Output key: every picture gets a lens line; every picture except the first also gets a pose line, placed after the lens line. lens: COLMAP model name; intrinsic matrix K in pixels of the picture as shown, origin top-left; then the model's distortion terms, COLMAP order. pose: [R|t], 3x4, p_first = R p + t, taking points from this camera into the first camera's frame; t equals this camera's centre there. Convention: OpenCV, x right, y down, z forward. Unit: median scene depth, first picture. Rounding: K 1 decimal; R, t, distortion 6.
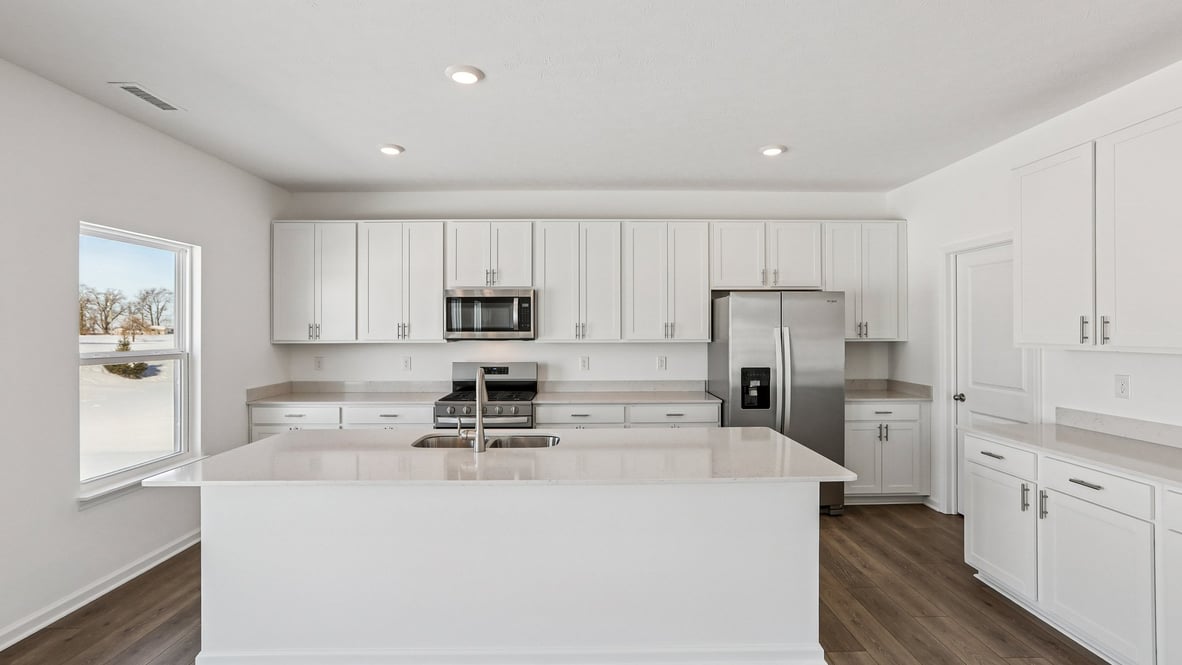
lens RADIAL K [[549.4, 0, 588.7], [0, 549.4, 328.1], [0, 0, 1]] dist [0.019136, 0.000319]
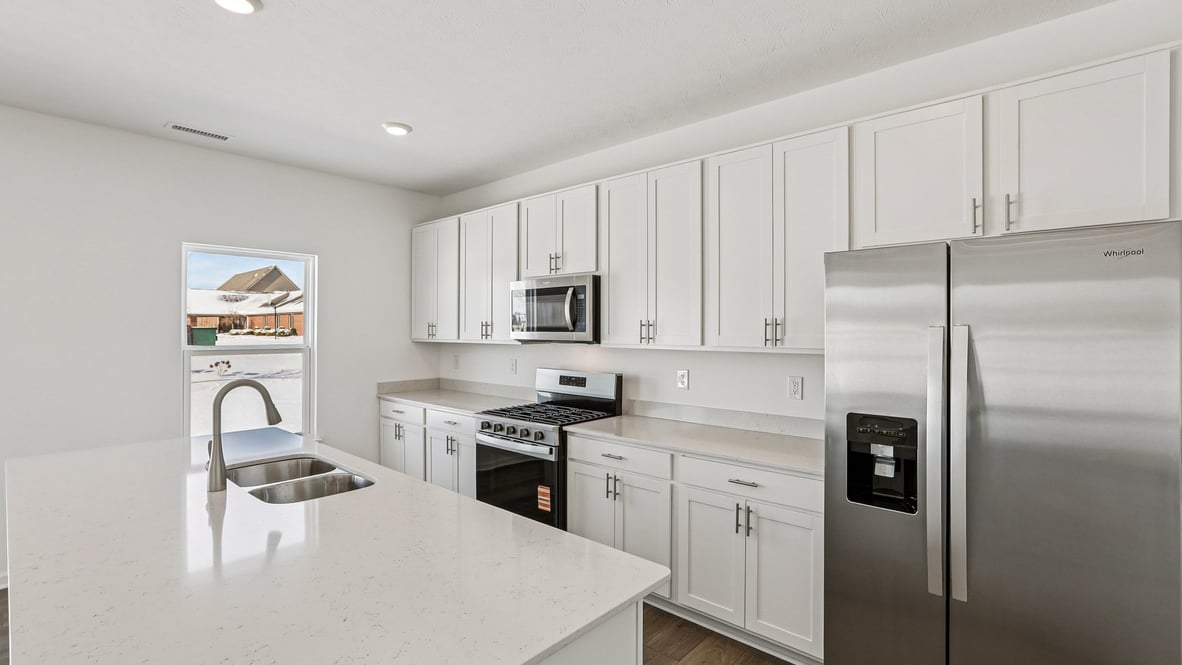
lens RADIAL K [[549.4, 0, 589.7], [0, 549.4, 331.6], [0, 0, 1]] dist [0.019136, 0.000319]
pose [[0.729988, 0.007695, -0.683417, 0.397844], [-0.002079, 0.999957, 0.009038, -0.001104], [0.683457, -0.005176, 0.729972, 0.456568]]
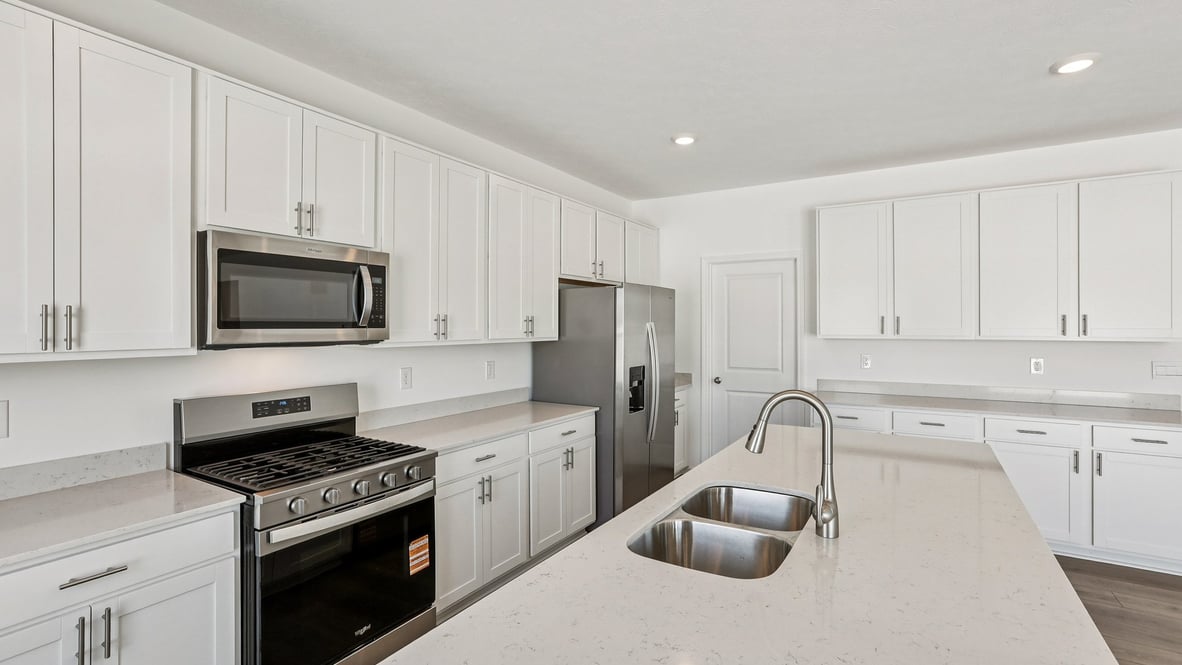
lens RADIAL K [[544.2, 0, 590.9], [0, 544.2, 324.7], [0, 0, 1]] dist [-0.002548, -0.000805]
pose [[0.543450, 0.002242, 0.839439, -0.449625], [-0.002581, 0.999996, -0.001000, 0.002694], [-0.839438, -0.001623, 0.543453, 0.515930]]
